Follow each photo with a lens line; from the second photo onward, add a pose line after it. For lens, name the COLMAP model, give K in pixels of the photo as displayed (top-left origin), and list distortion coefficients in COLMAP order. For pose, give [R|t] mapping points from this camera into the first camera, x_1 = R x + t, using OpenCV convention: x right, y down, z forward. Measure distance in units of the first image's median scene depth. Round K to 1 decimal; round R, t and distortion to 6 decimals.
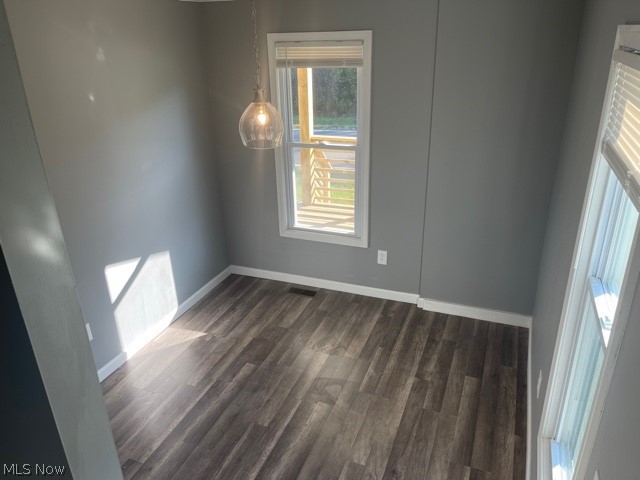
lens RADIAL K [[482.5, 0, 315.1], [0, 482.5, 237.6], [0, 0, 1]] dist [0.041509, -0.012257]
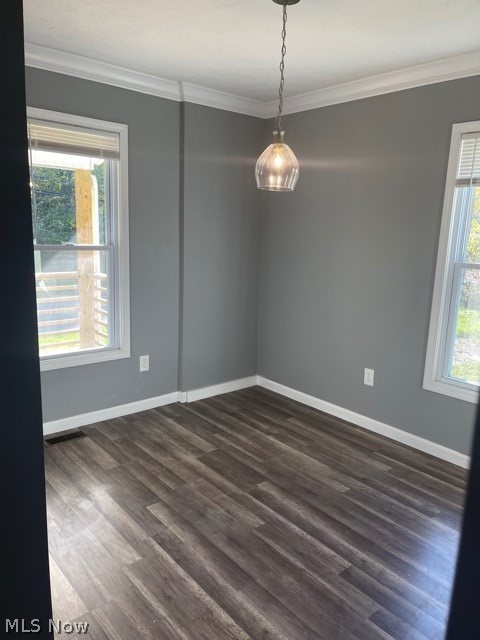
lens RADIAL K [[482.5, 0, 238.6], [0, 482.5, 319.4], [0, 0, 1]] dist [0.041509, -0.012257]
pose [[0.471387, -0.136267, 0.871336, -0.685500], [0.304959, 0.952230, -0.016063, 0.036133], [-0.827523, 0.273294, 0.490424, 0.429209]]
